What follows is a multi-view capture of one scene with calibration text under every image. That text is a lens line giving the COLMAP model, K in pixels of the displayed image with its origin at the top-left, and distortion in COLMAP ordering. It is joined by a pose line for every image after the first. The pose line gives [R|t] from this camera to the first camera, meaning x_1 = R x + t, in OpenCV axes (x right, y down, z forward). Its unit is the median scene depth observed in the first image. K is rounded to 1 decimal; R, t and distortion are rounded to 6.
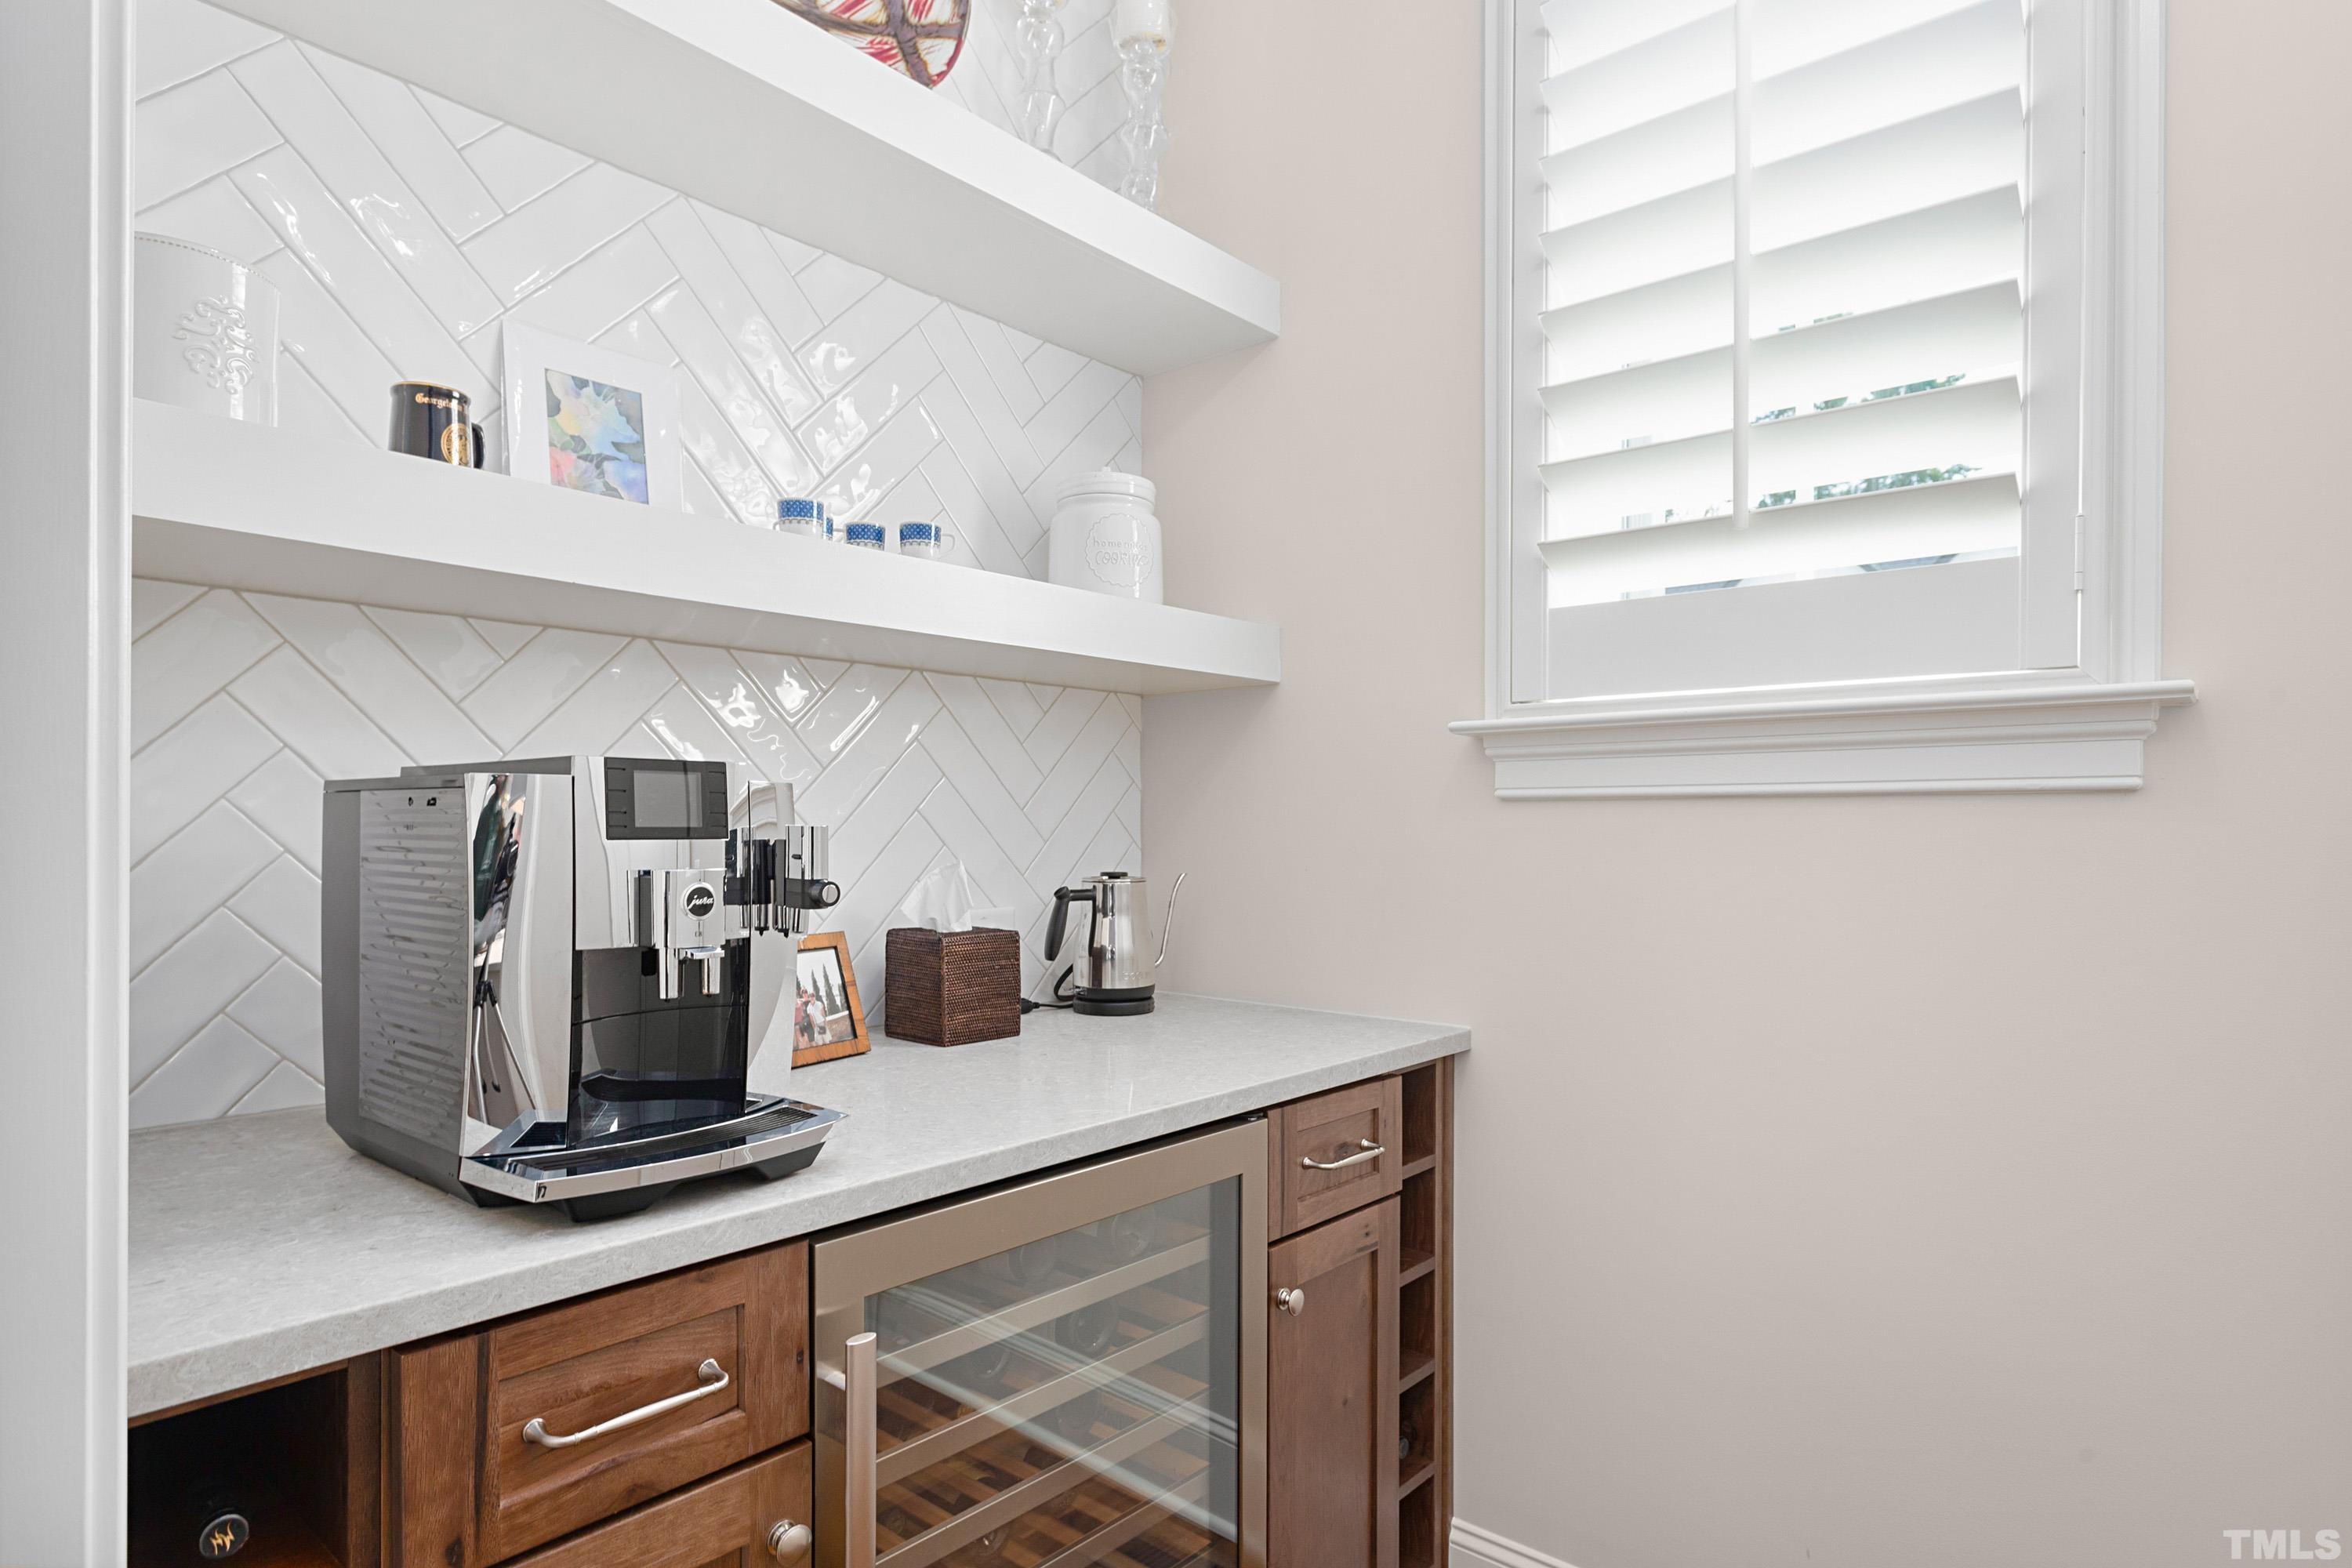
lens RADIAL K [[1263.1, 0, 1179.2], [0, 1263.1, 793.3], [0, 0, 1]] dist [0.000120, 0.000532]
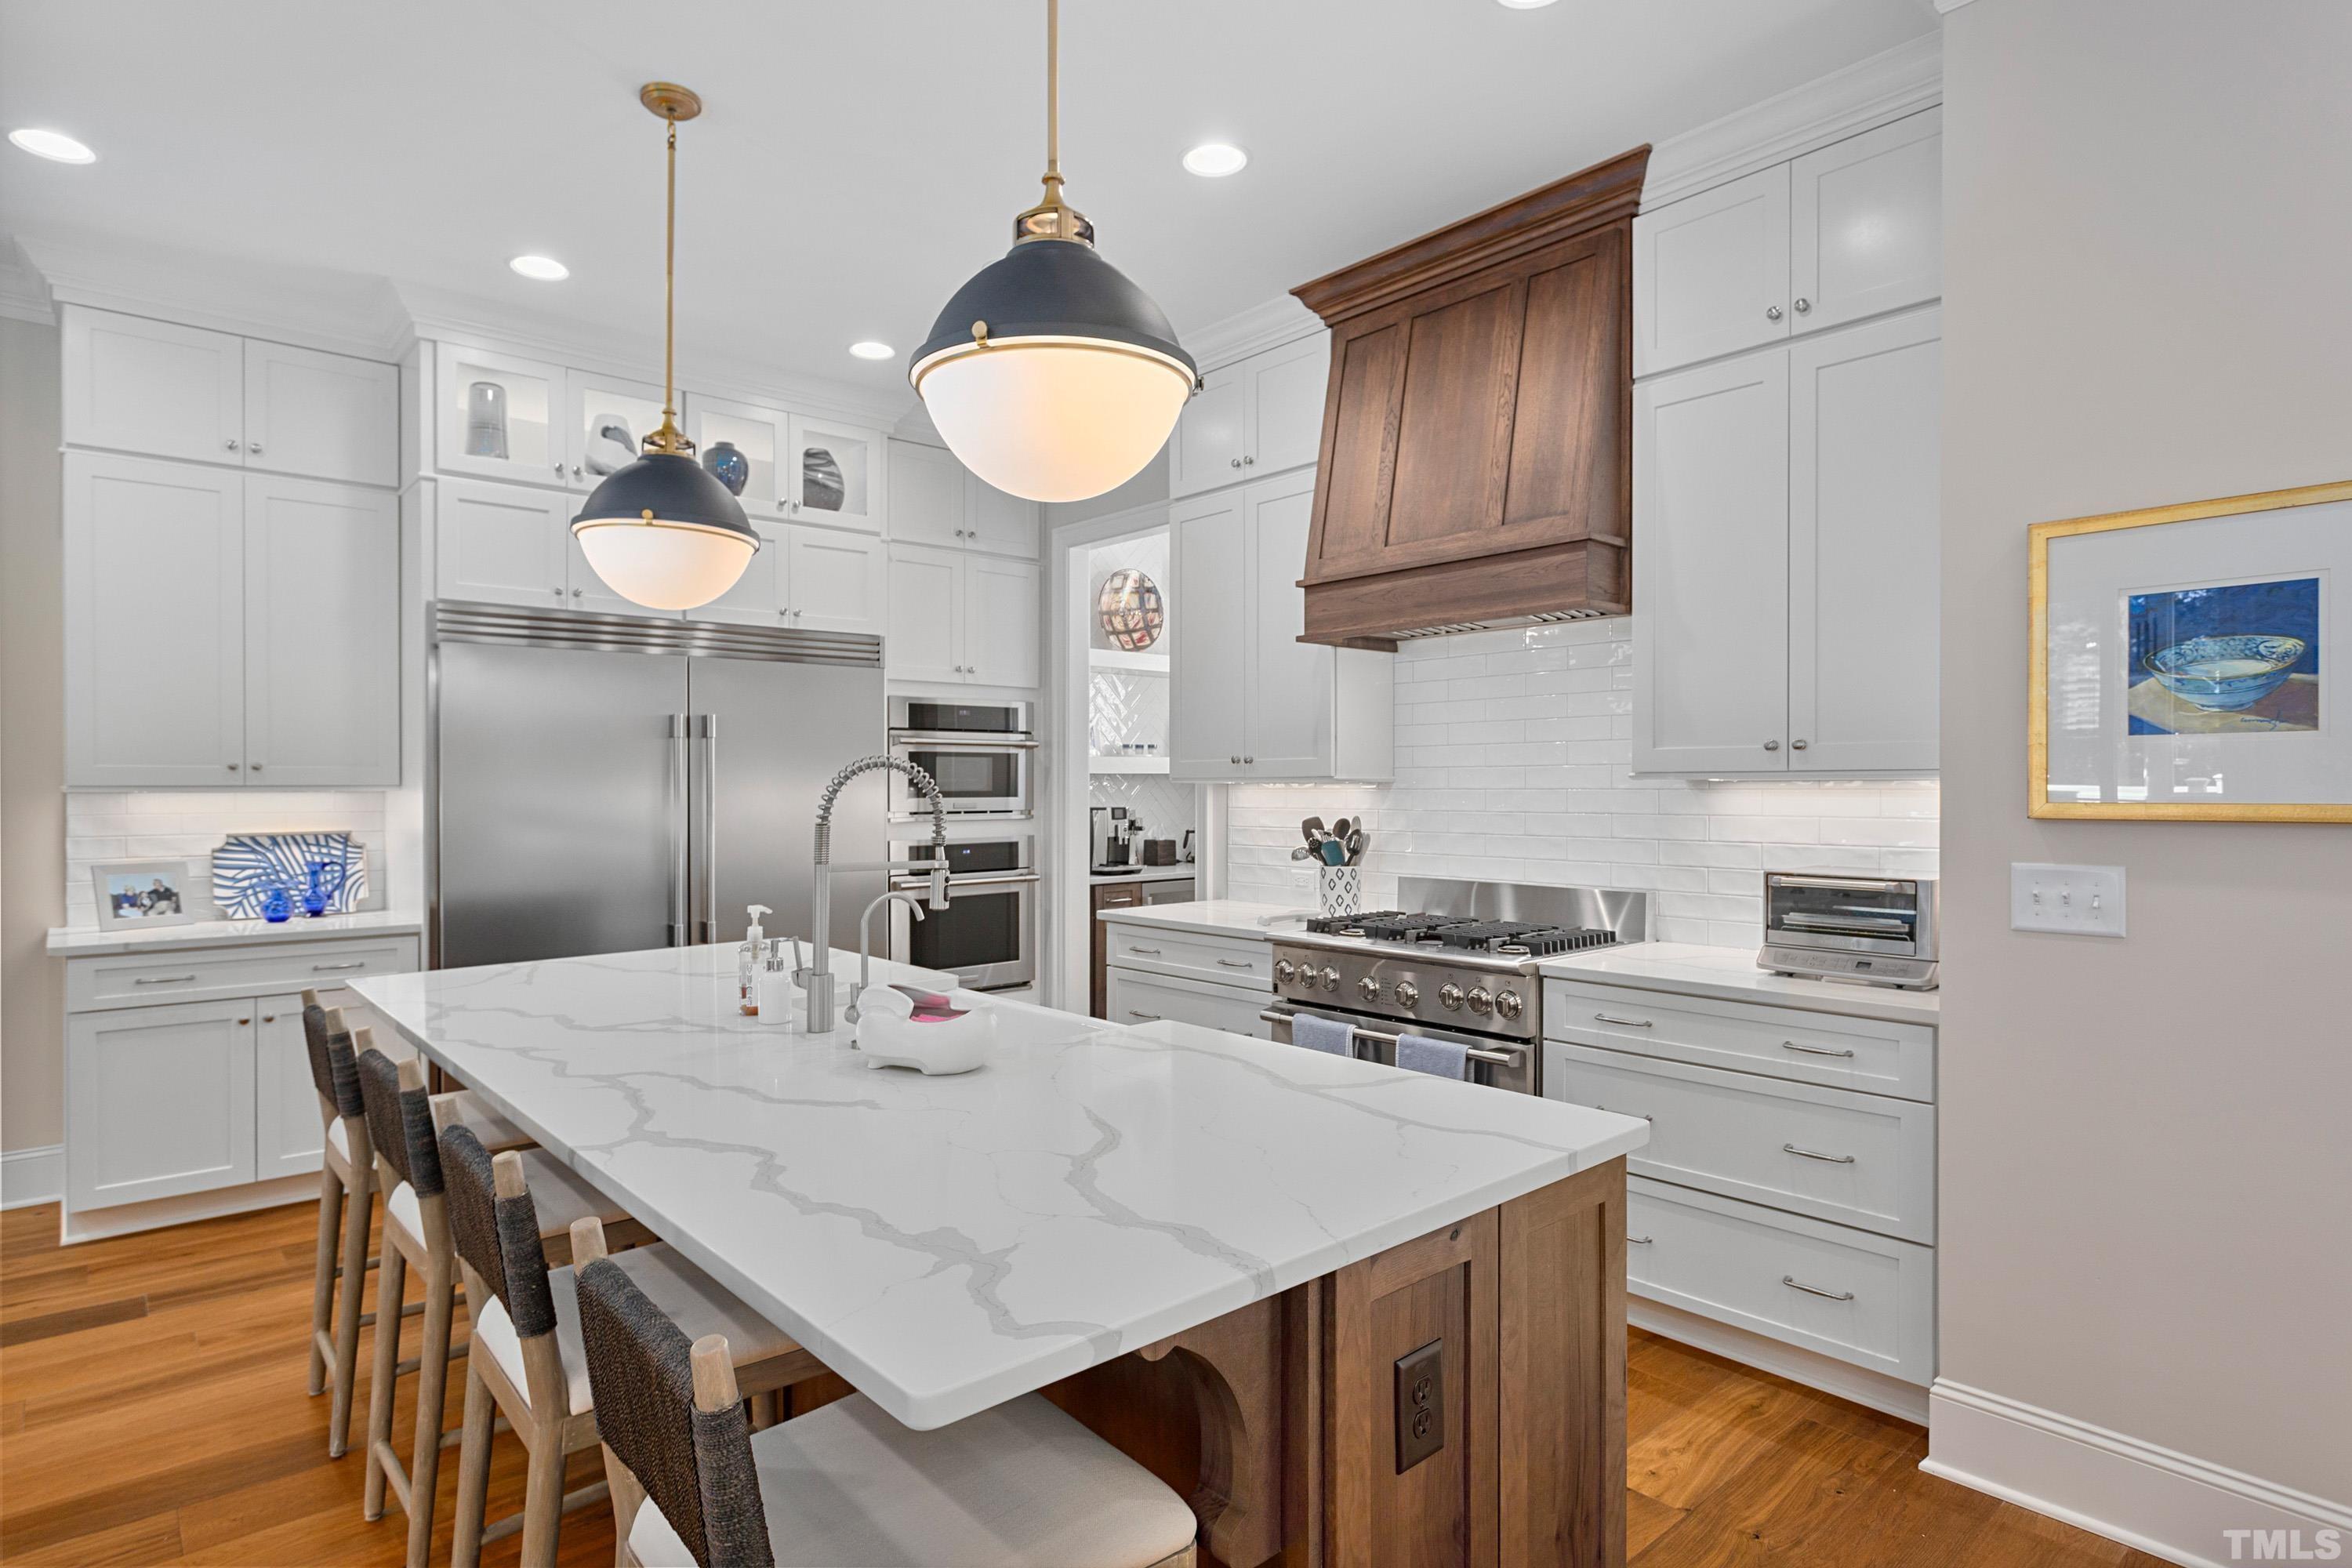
lens RADIAL K [[1263.1, 0, 1169.6], [0, 1263.1, 784.1], [0, 0, 1]] dist [0.000120, 0.000532]
pose [[0.990217, -0.001567, -0.139525, 0.689935], [0.004177, 0.999822, 0.018415, -0.243783], [0.139471, -0.018818, 0.990047, -4.958397]]
